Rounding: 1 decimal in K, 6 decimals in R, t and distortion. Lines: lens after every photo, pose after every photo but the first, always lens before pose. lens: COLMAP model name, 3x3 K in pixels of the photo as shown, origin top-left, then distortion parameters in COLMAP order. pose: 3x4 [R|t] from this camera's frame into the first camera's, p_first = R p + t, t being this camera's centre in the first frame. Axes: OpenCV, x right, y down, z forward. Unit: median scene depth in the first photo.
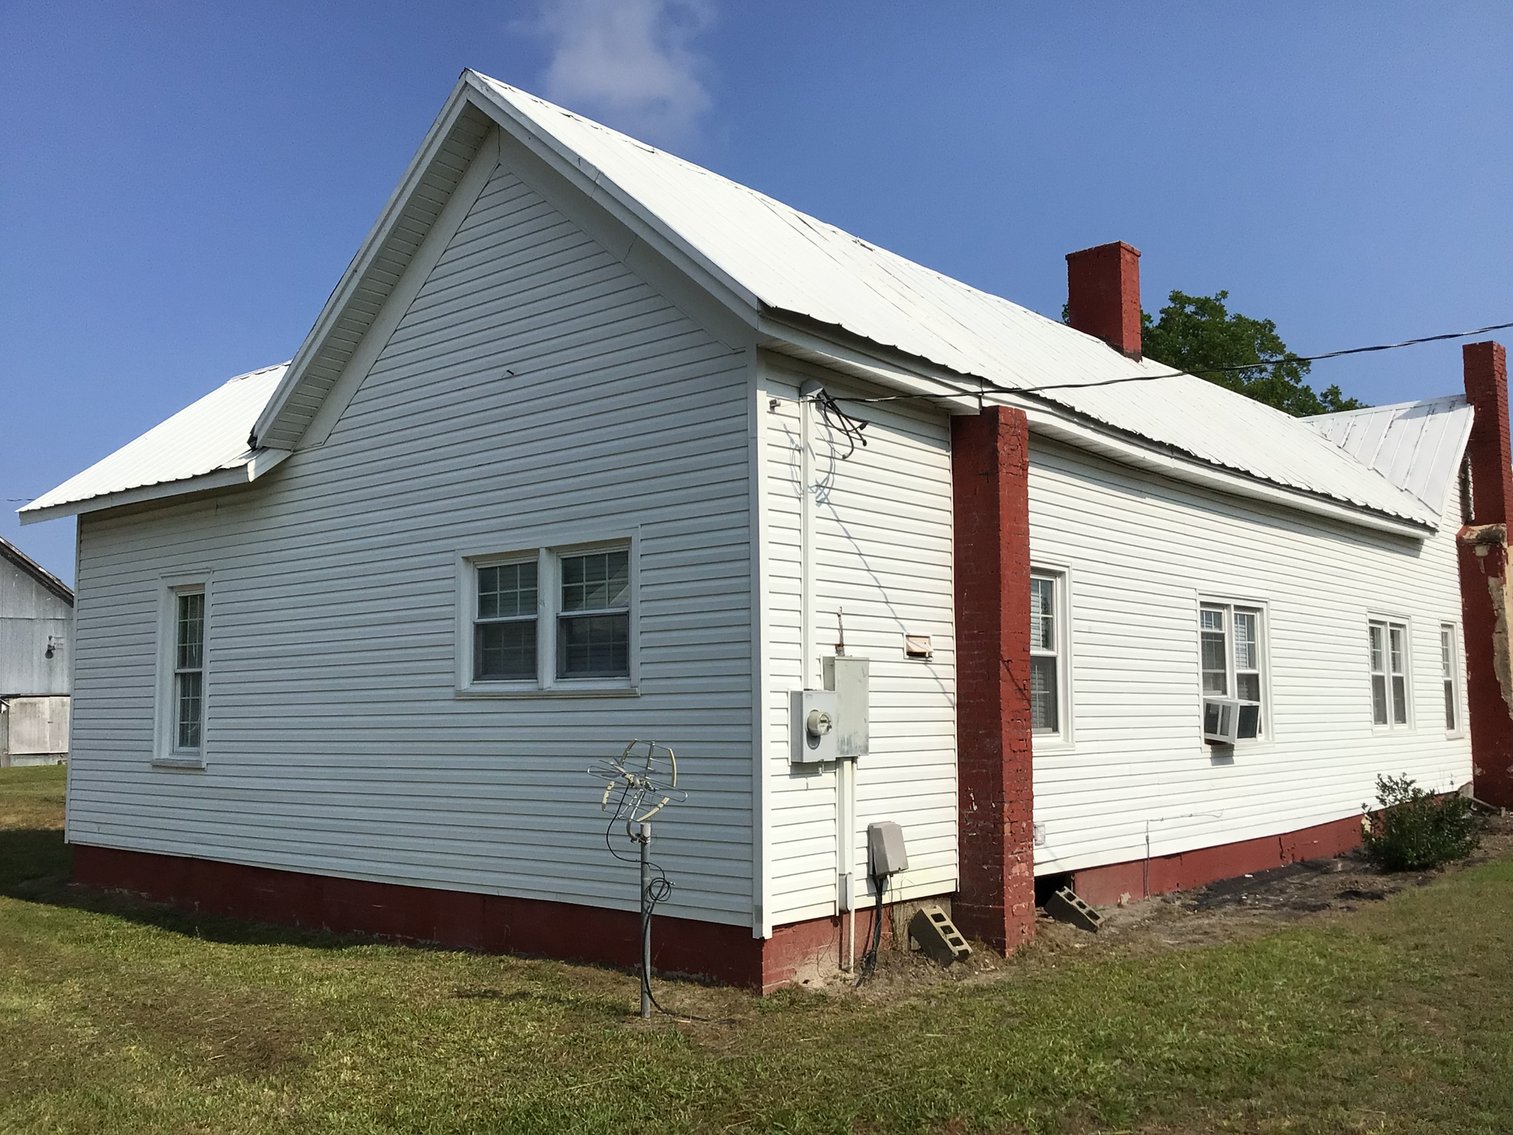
lens RADIAL K [[1369.5, 0, 795.6], [0, 1369.5, 583.1], [0, 0, 1]] dist [0.109122, -0.209611]
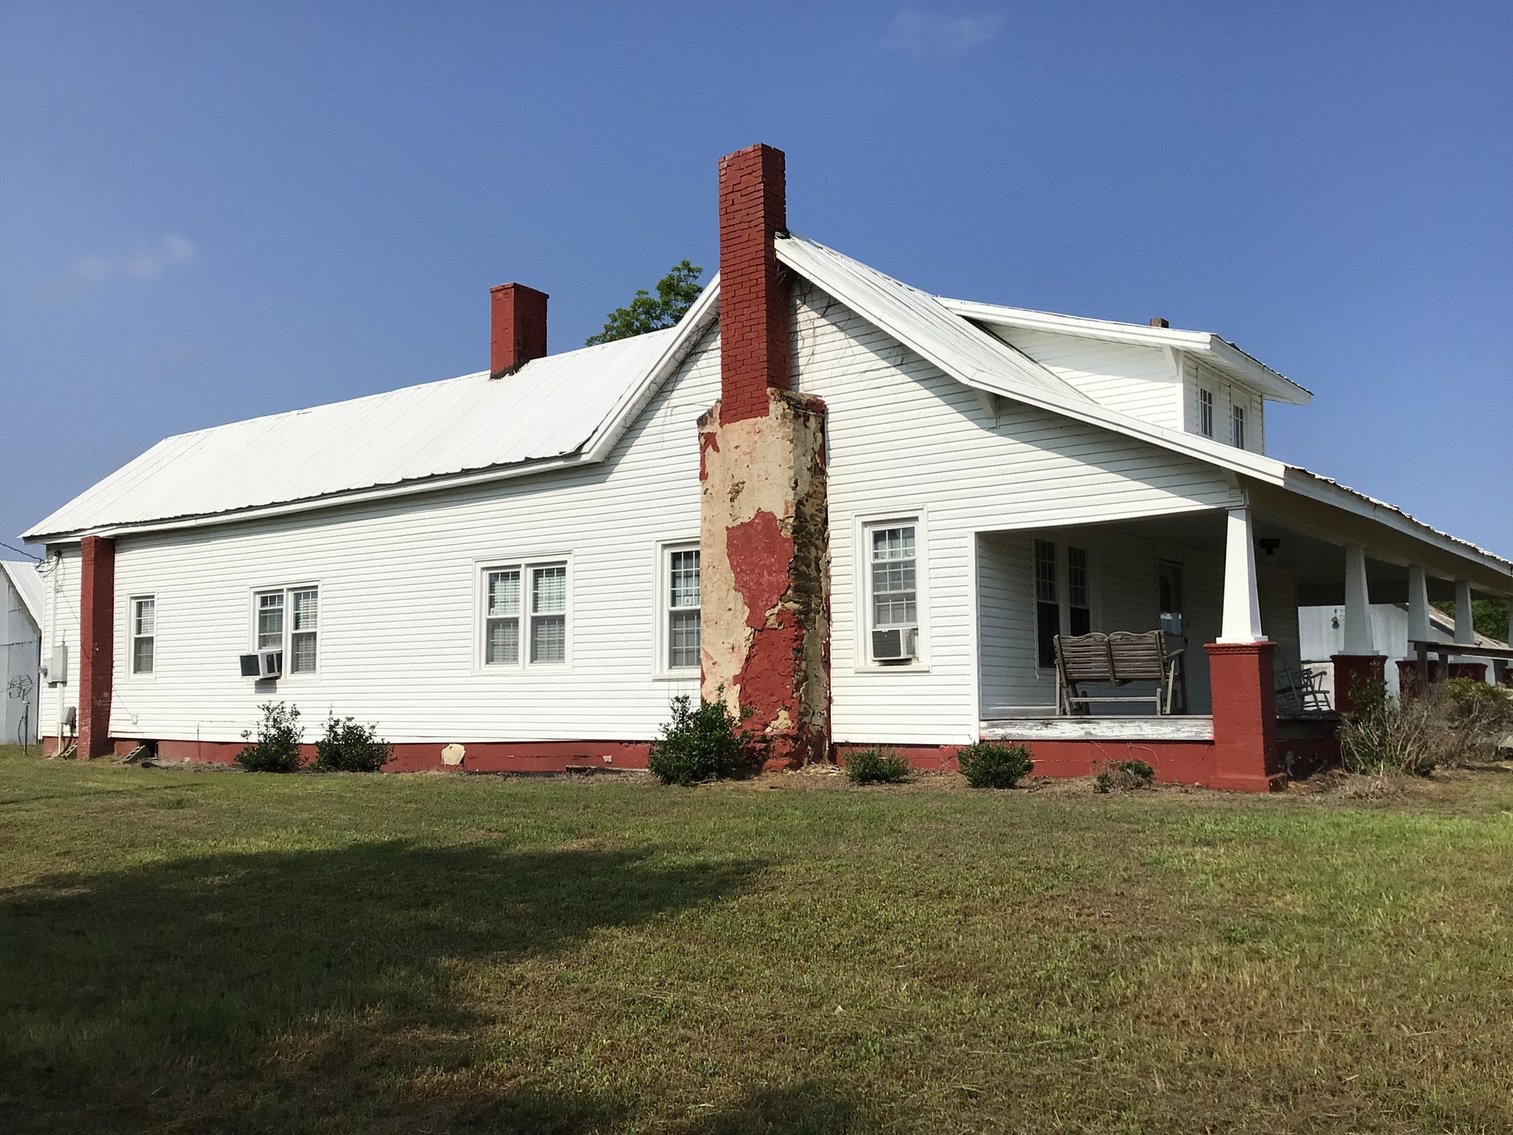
lens RADIAL K [[1378.9, 0, 756.5], [0, 1378.9, 567.5], [0, 0, 1]] dist [0.107139, -0.232450]
pose [[0.044277, -0.089232, -0.995026, 1.493554], [0.096792, 0.991700, -0.084627, 0.137980], [0.994319, -0.092563, 0.052547, 1.158829]]
